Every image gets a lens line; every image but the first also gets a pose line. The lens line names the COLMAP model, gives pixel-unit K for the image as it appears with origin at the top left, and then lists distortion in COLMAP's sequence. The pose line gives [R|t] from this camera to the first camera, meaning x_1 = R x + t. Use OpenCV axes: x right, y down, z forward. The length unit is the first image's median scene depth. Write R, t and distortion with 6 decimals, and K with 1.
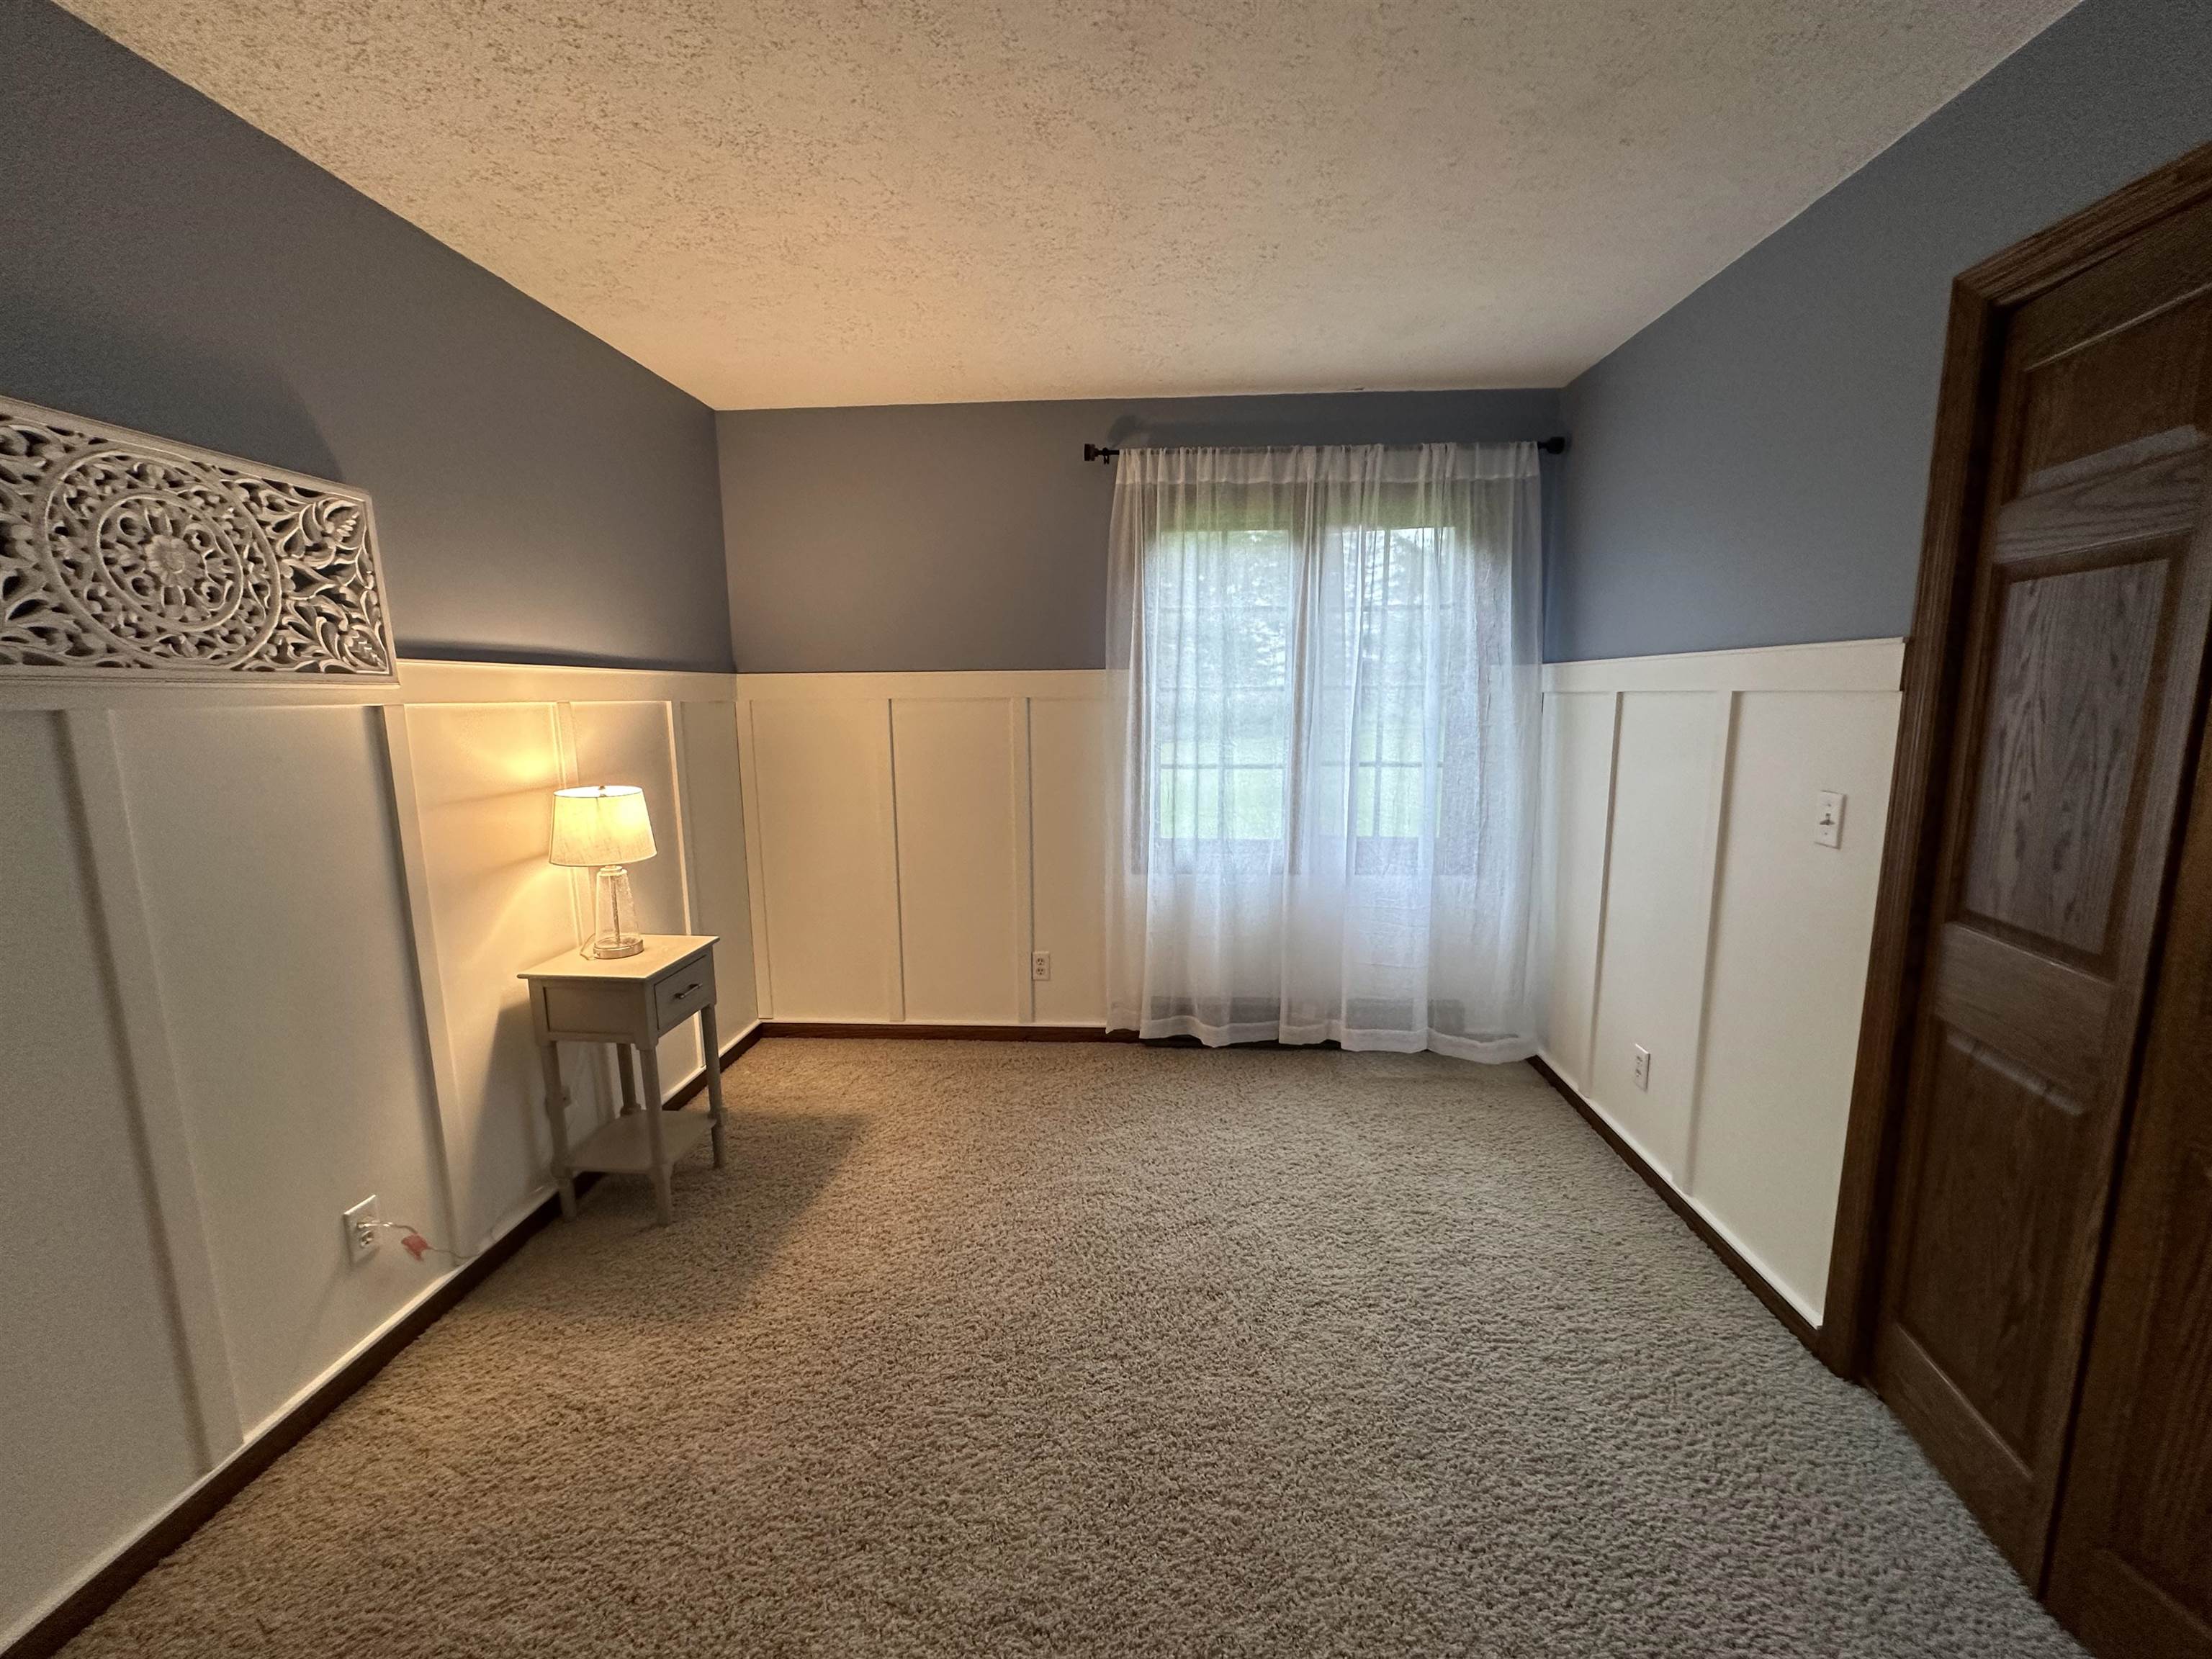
lens RADIAL K [[881.1, 0, 1108.3], [0, 881.1, 829.8], [0, 0, 1]] dist [0.000586, 0.000153]
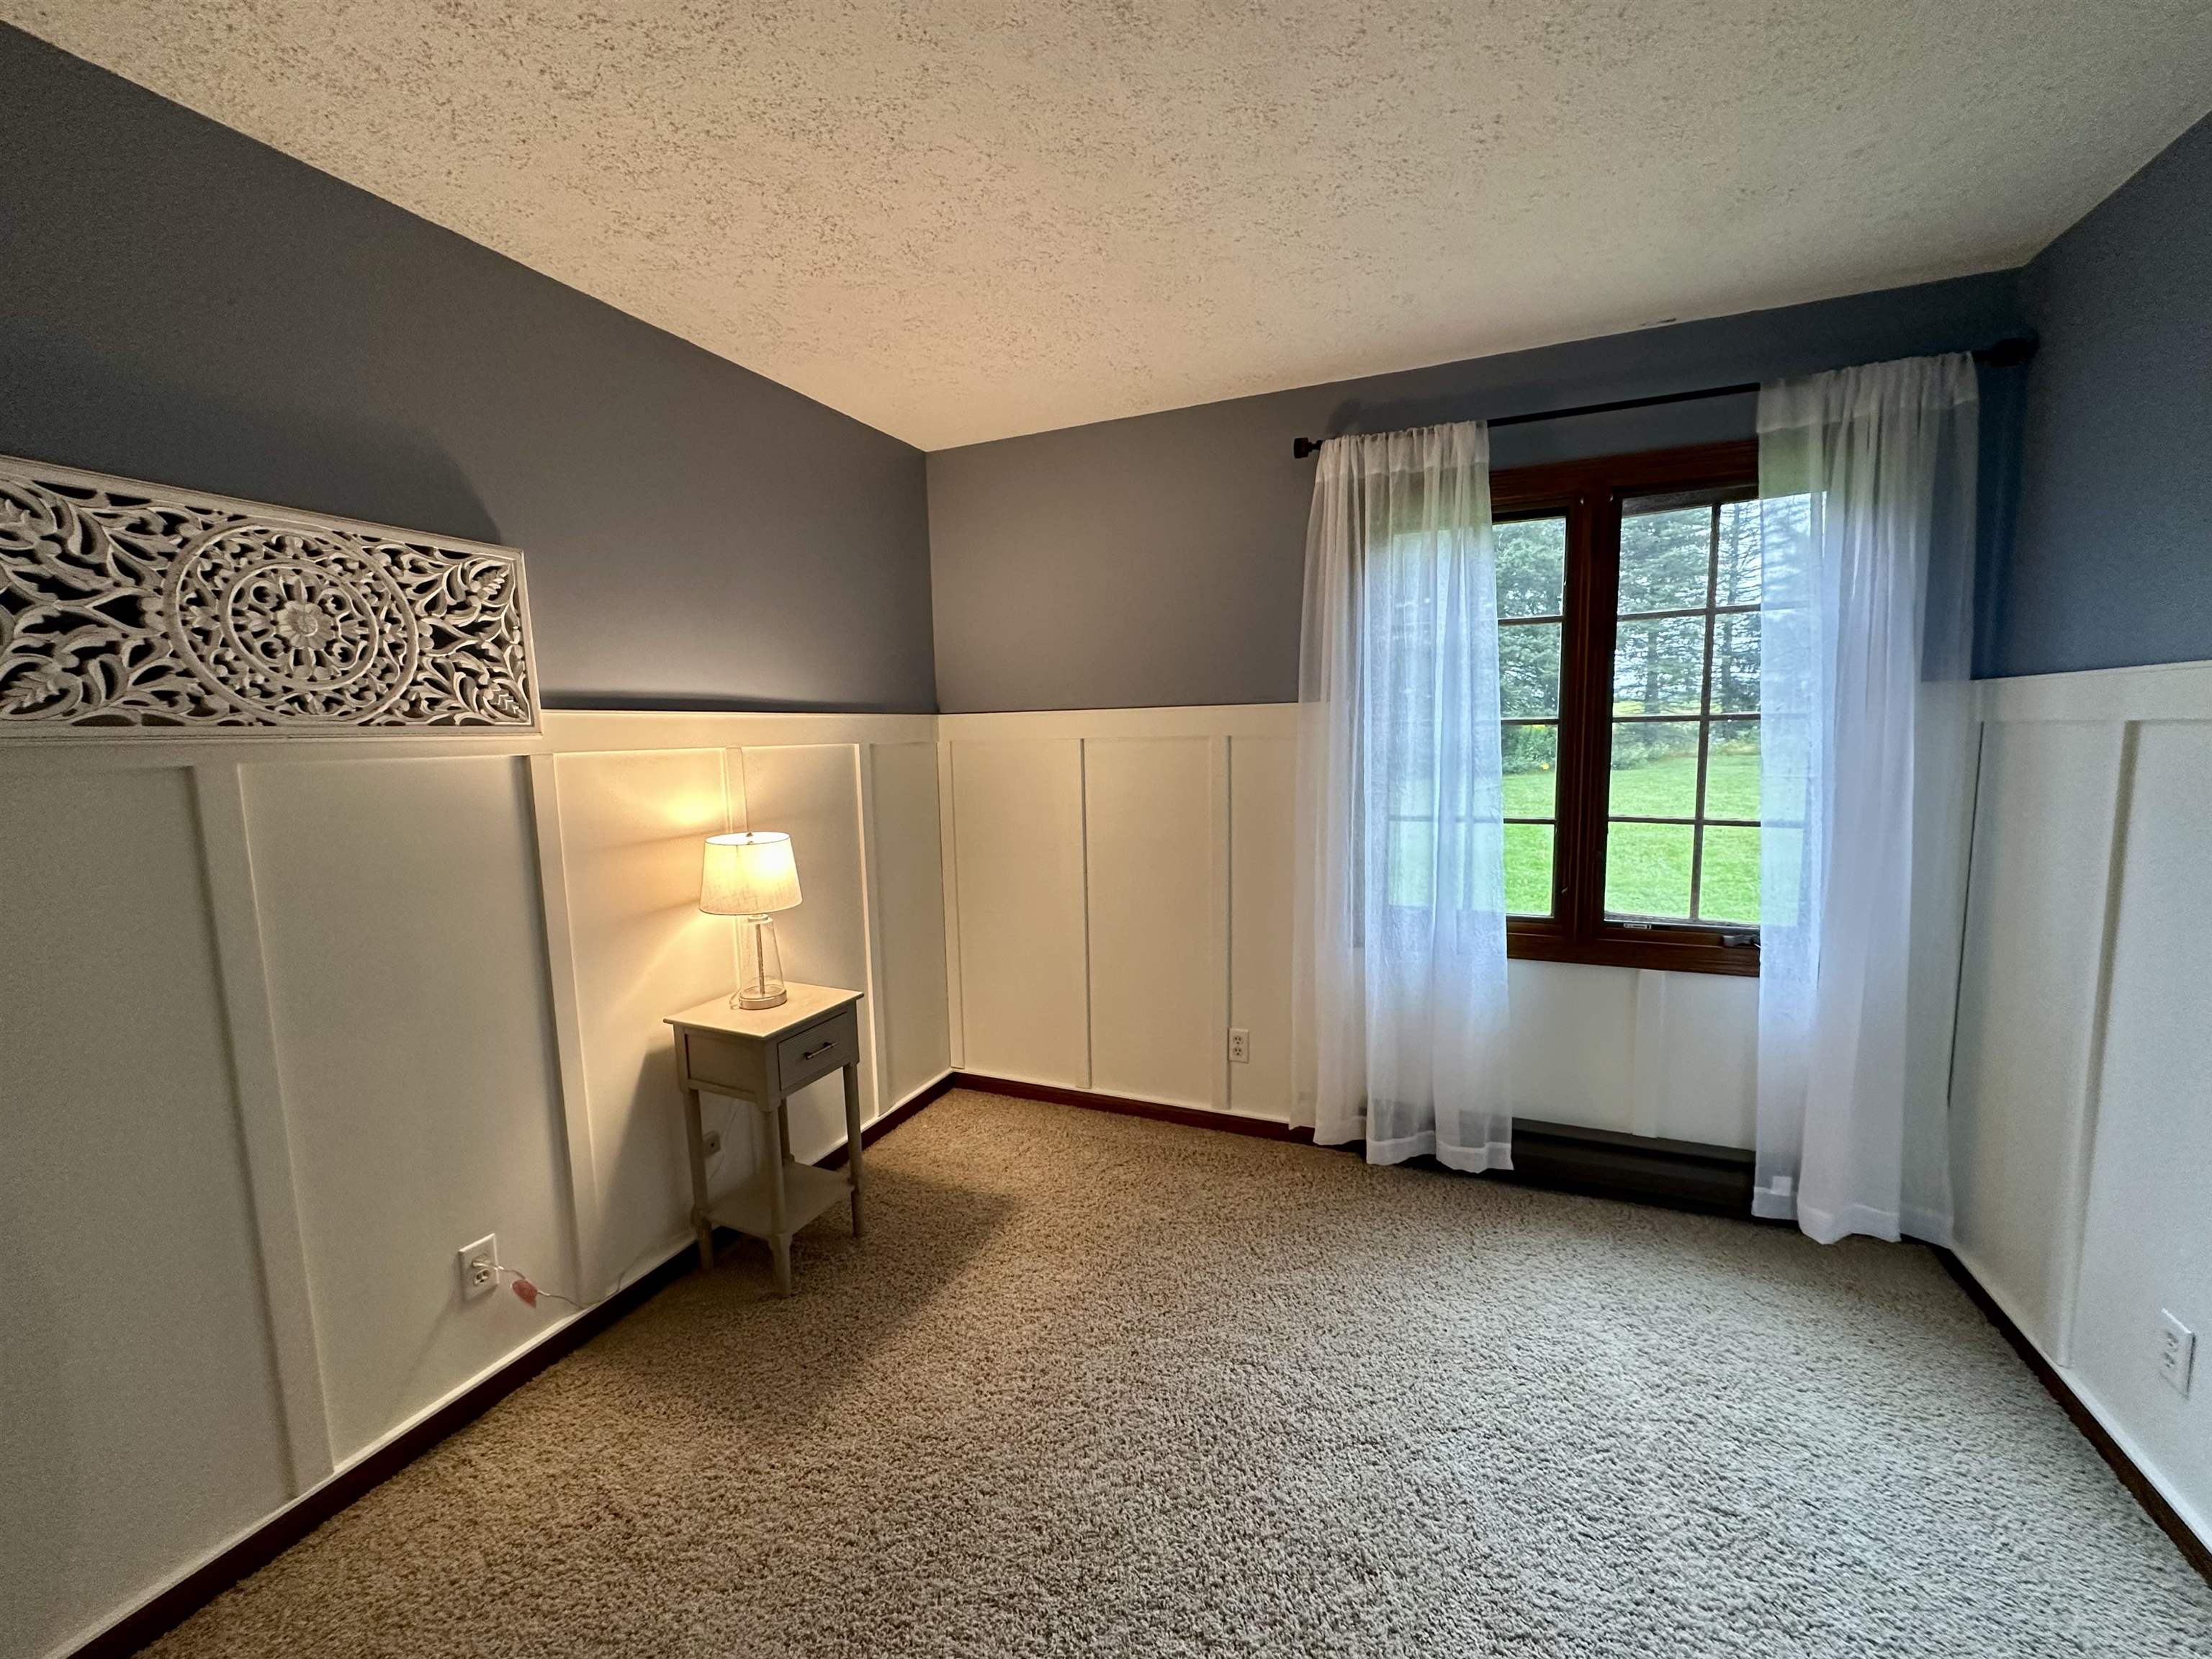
lens RADIAL K [[881.1, 0, 1108.3], [0, 881.1, 829.8], [0, 0, 1]] dist [0.000586, 0.000153]
pose [[0.941005, 0.027231, -0.337296, 0.174156], [-0.038971, 0.998846, -0.028083, -0.053220], [0.336141, 0.039571, 0.940980, 0.271046]]
